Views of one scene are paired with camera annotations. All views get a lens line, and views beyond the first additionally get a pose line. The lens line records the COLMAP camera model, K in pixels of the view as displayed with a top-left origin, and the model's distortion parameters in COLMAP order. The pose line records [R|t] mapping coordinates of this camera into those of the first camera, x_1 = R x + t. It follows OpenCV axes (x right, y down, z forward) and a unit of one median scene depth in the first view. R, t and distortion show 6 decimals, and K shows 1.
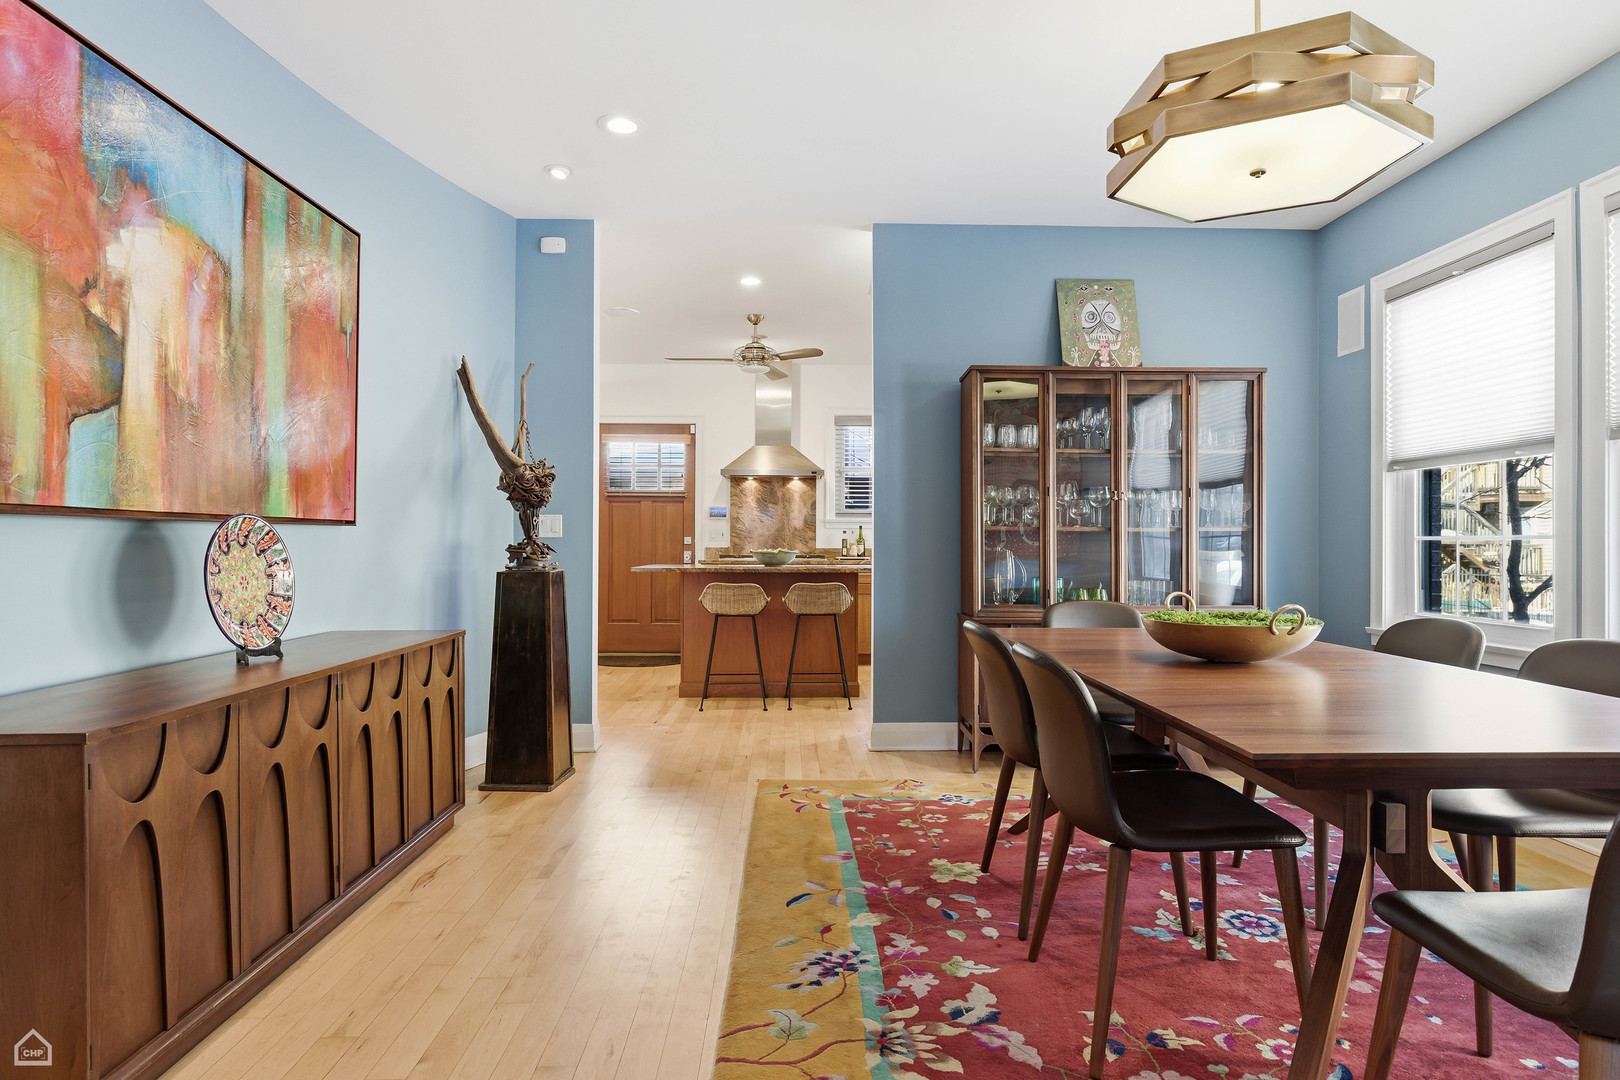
lens RADIAL K [[905.3, 0, 810.0], [0, 905.3, 540.0], [0, 0, 1]] dist [-0.001603, -0.000058]
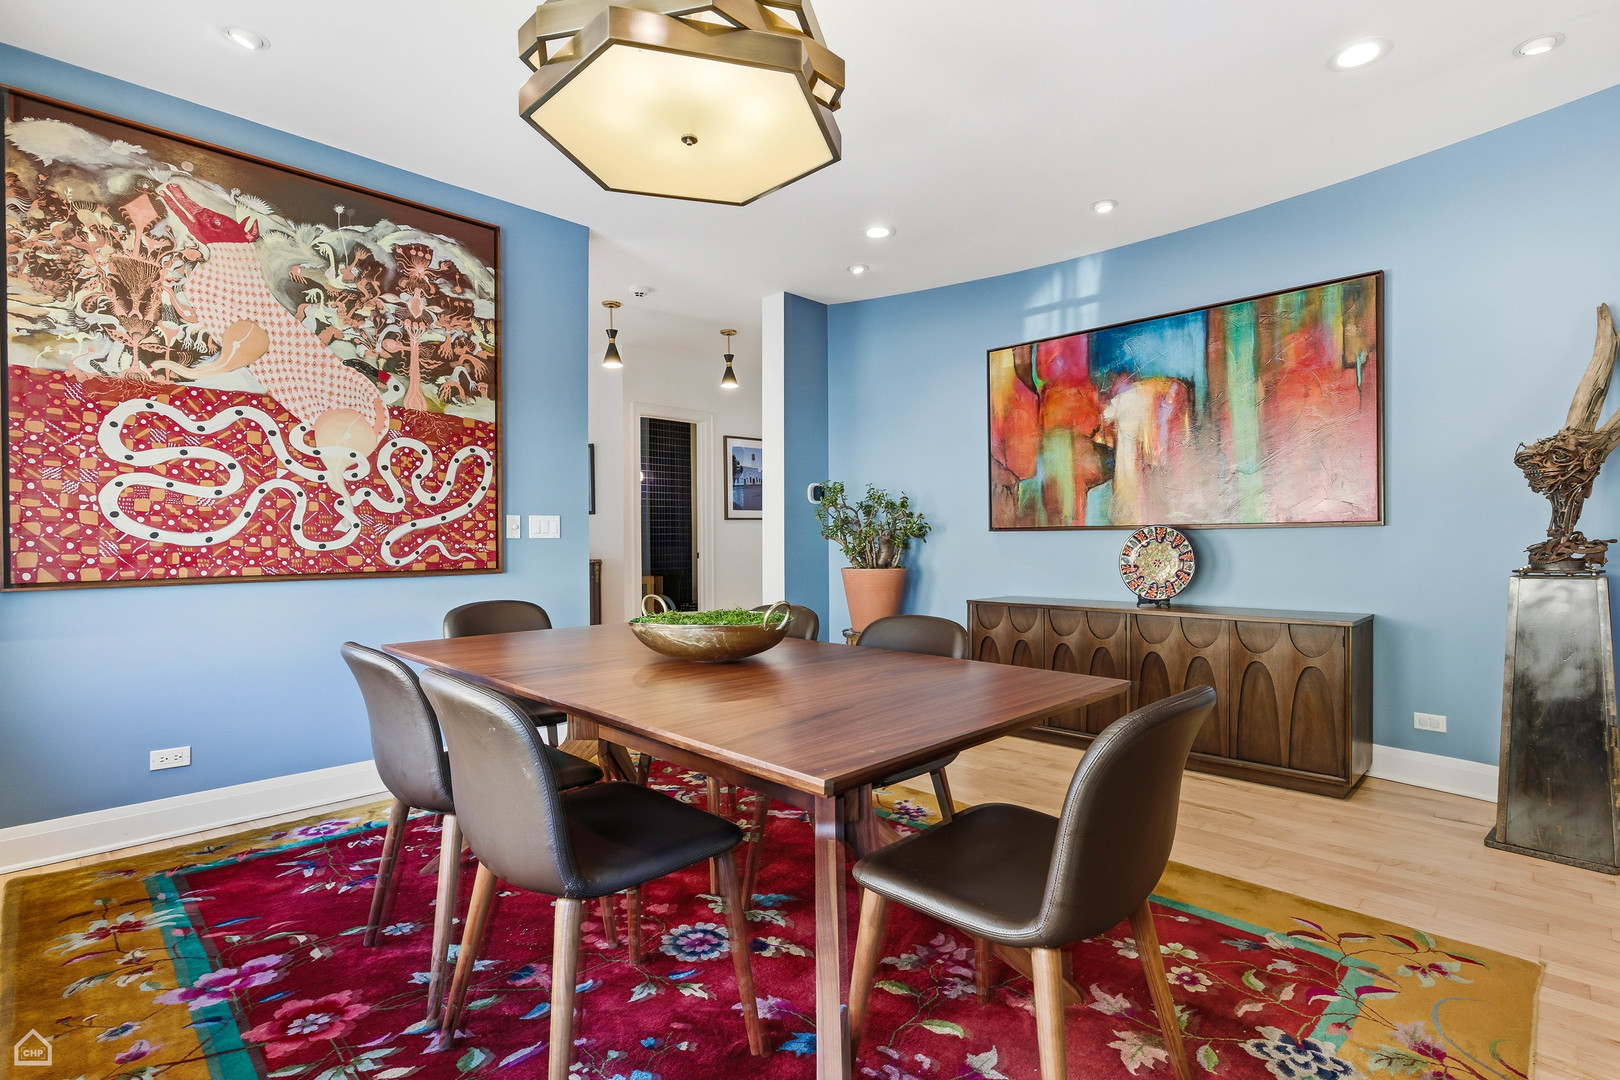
lens RADIAL K [[768.3, 0, 817.8], [0, 768.3, 536.5], [0, 0, 1]] dist [-0.000774, -0.000225]
pose [[-0.719262, -0.003176, -0.694732, 0.965498], [0.004749, 0.999944, -0.009488, 0.006479], [0.694723, -0.010124, -0.719206, 1.679848]]
